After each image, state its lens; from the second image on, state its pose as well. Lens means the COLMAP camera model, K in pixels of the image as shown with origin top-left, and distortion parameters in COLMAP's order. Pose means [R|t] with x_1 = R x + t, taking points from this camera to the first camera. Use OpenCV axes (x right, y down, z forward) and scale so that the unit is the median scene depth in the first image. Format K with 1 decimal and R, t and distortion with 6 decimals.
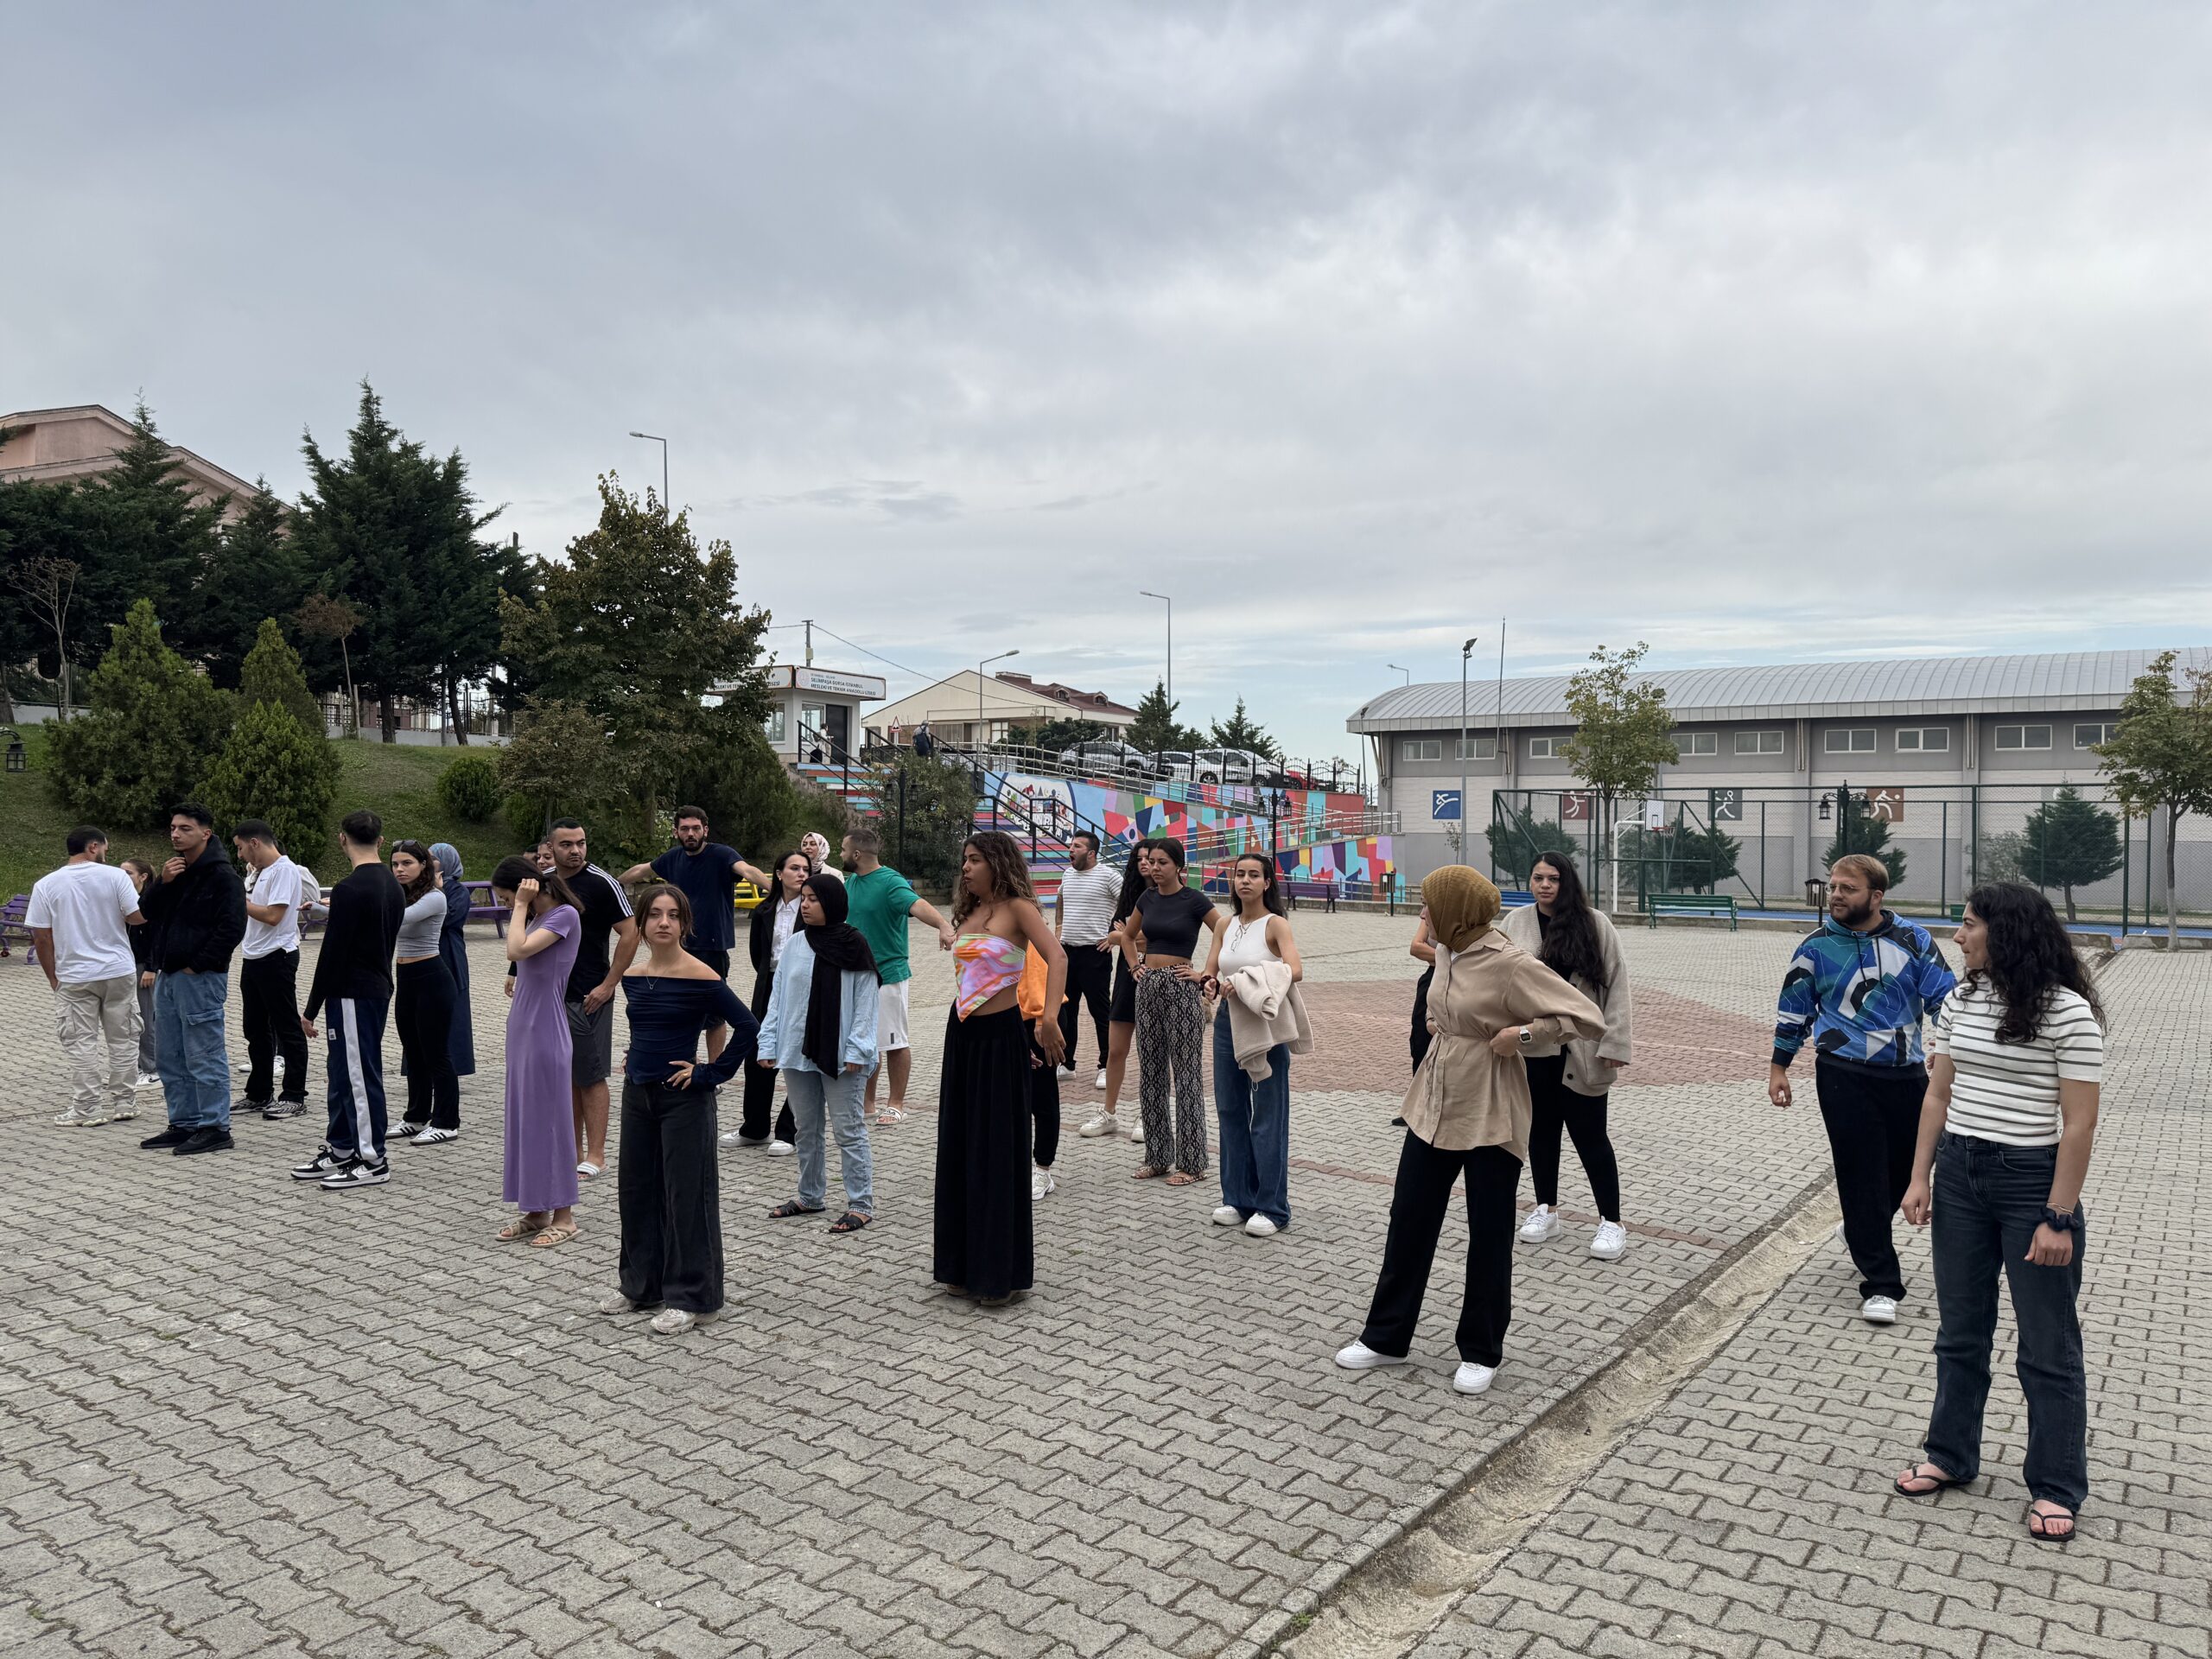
lens RADIAL K [[1538.3, 0, 1127.8], [0, 1538.3, 824.4], [0, 0, 1]] dist [0.076764, -0.098455]
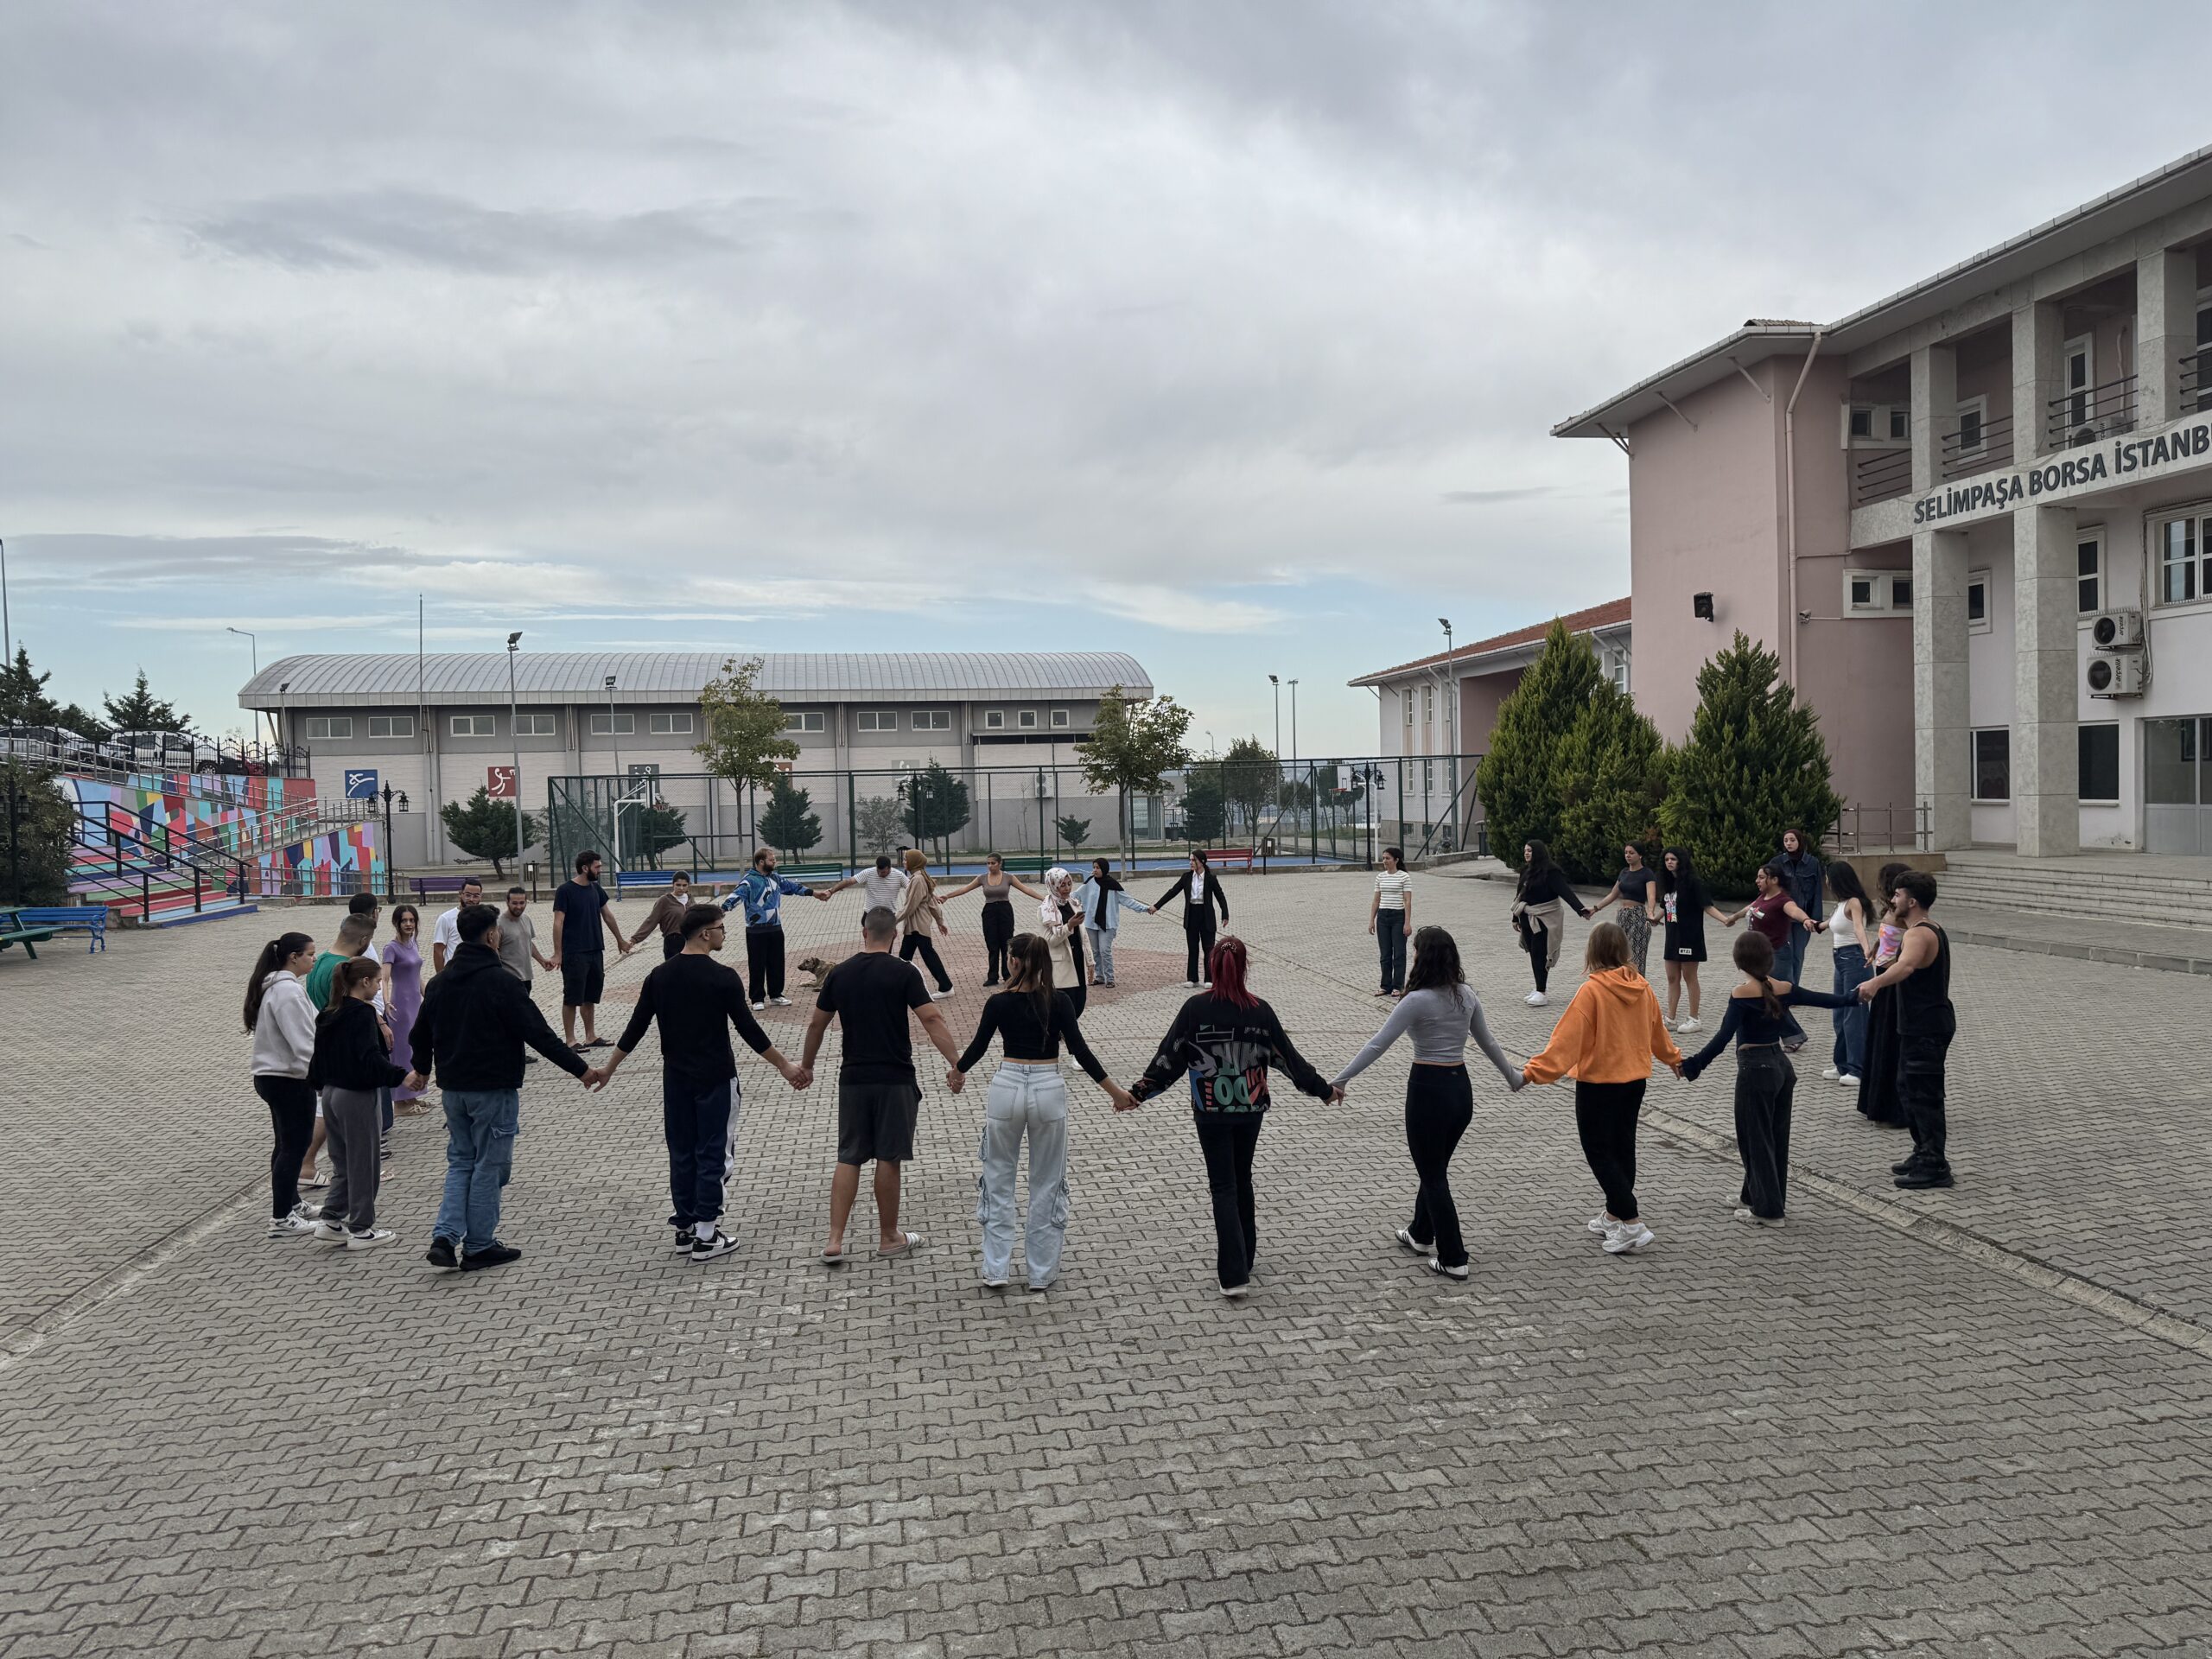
lens RADIAL K [[1538.3, 0, 1127.8], [0, 1538.3, 824.4], [0, 0, 1]] dist [0.076764, -0.098455]
pose [[0.704510, -0.045829, 0.708212, -0.253935], [0.027388, 0.998925, 0.037397, -0.019730], [-0.709165, -0.006950, 0.705008, -0.039140]]
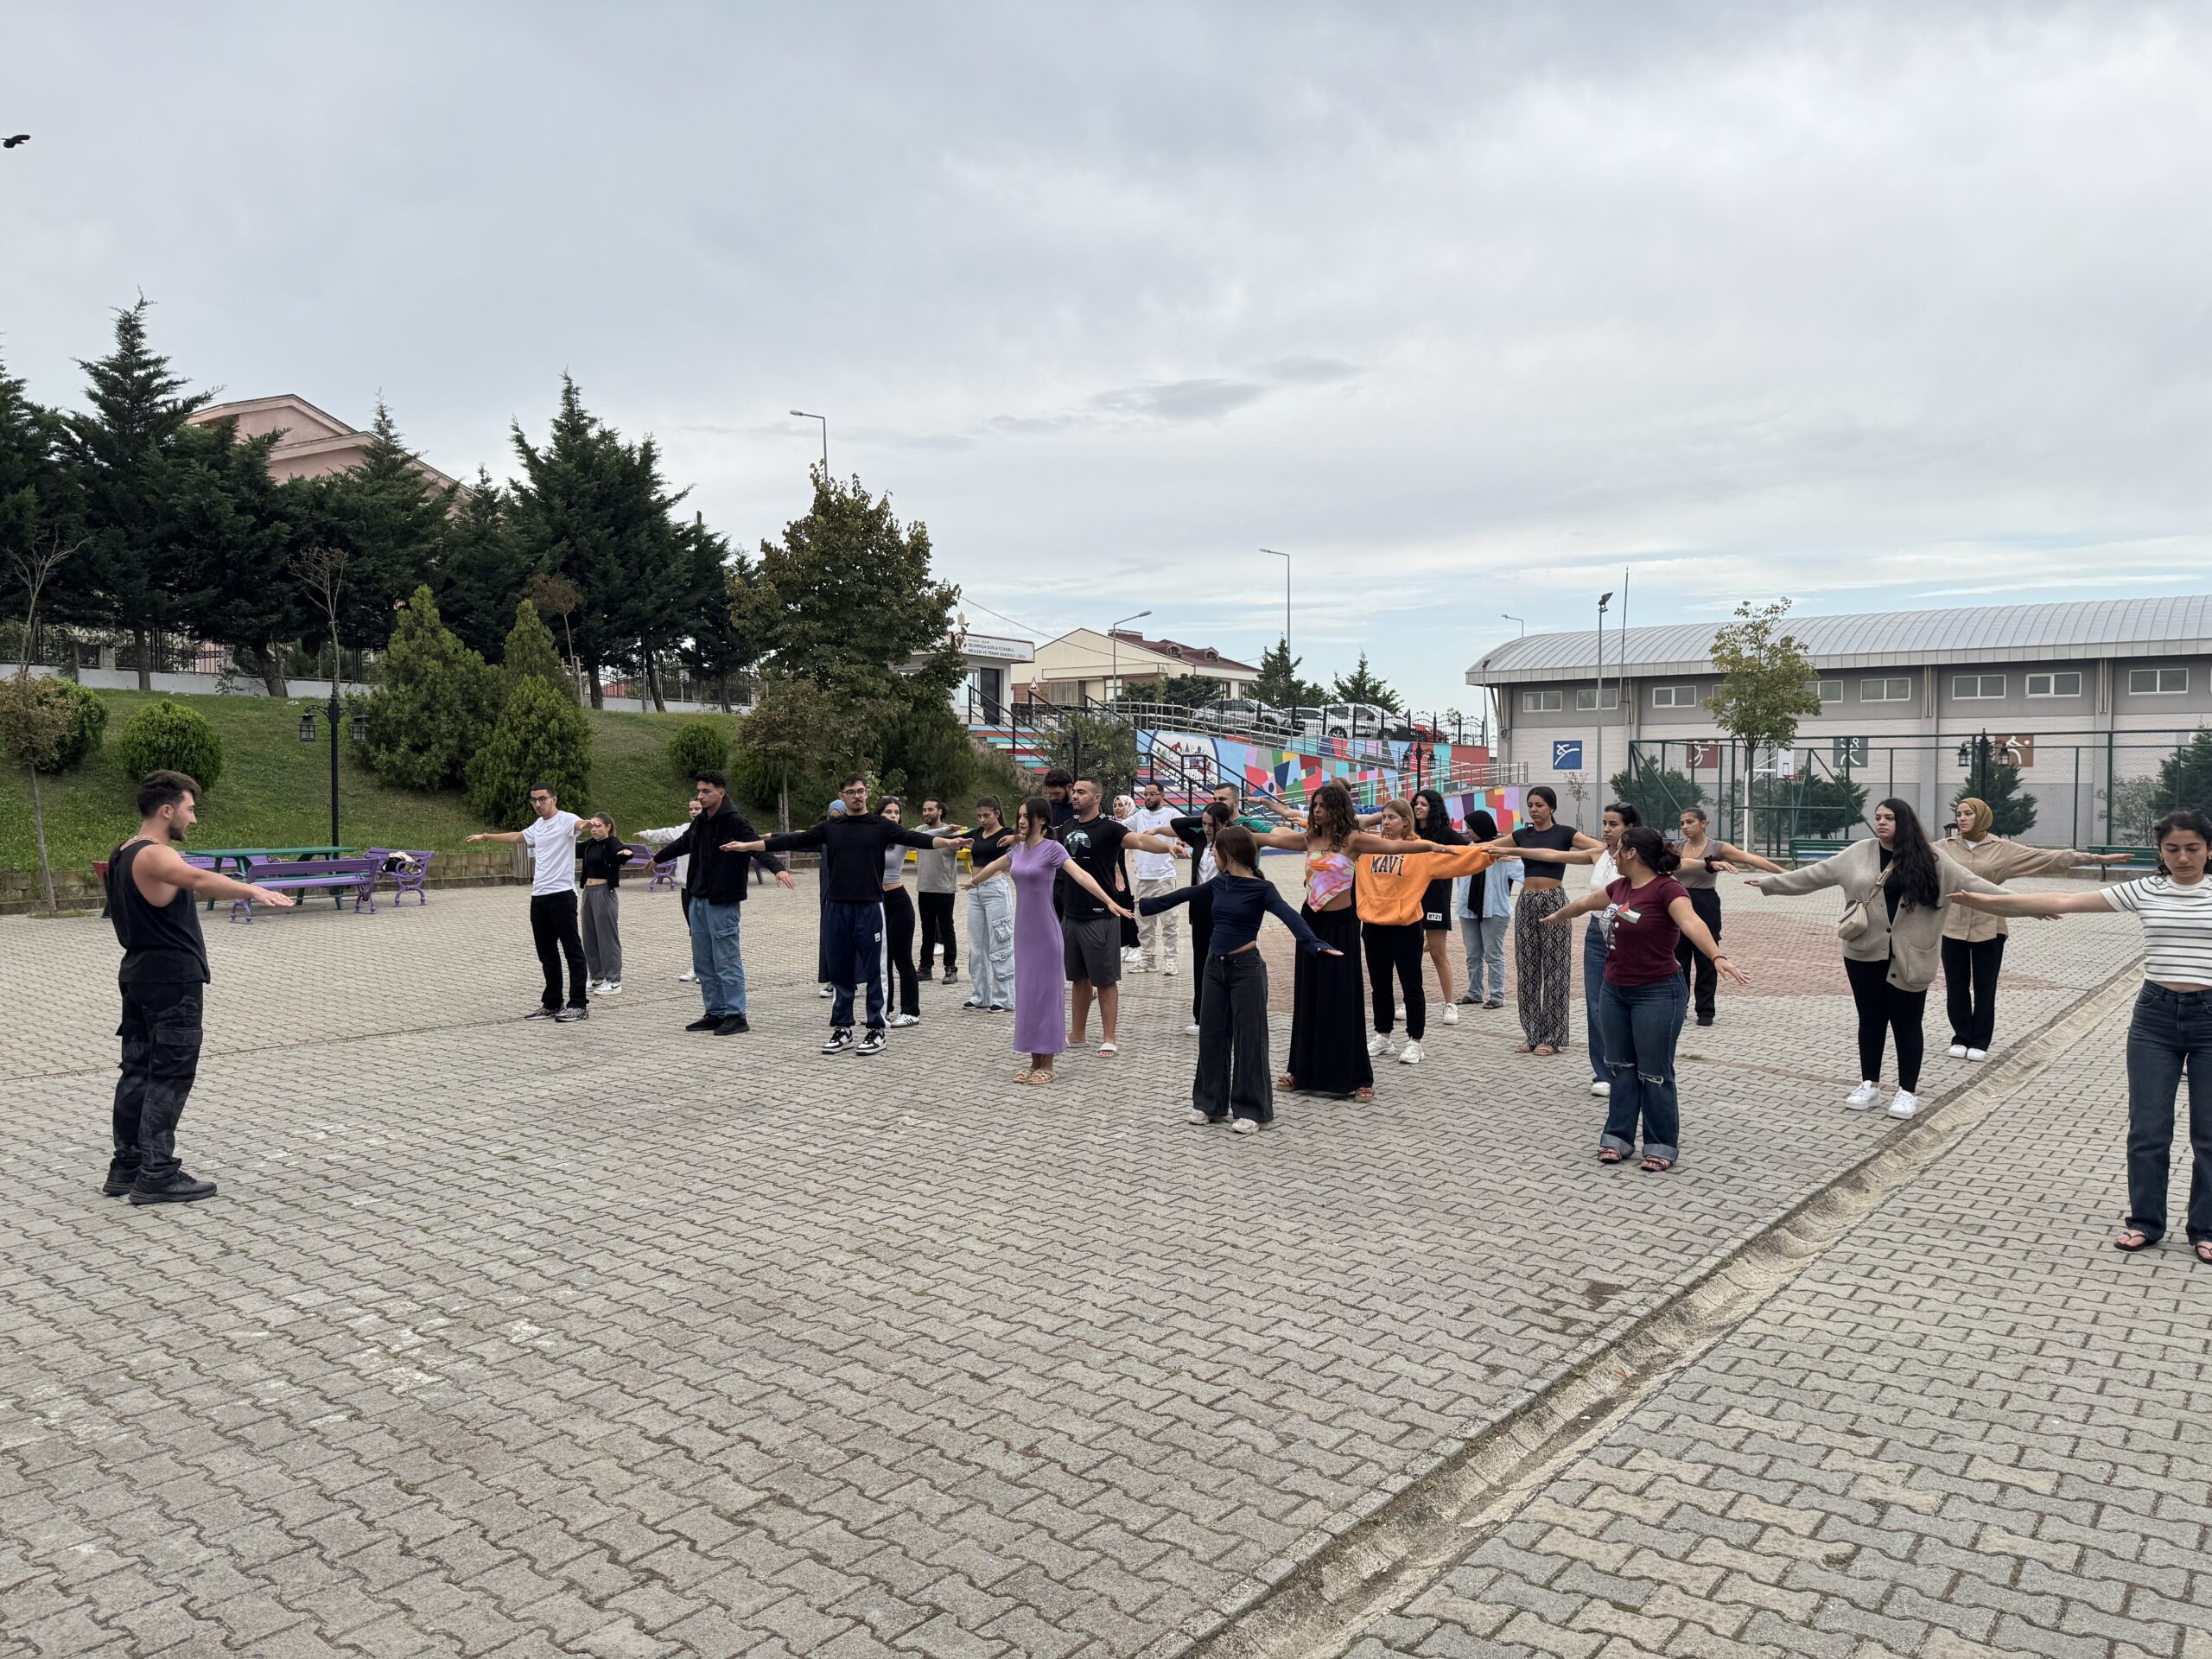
lens RADIAL K [[1546.5, 0, 1120.3], [0, 1546.5, 841.8], [0, 0, 1]] dist [0.064771, -0.072153]
pose [[0.998109, -0.007196, -0.061040, -0.039574], [0.009691, 0.999126, 0.040672, -0.000684], [0.060694, -0.041187, 0.997306, -0.062810]]
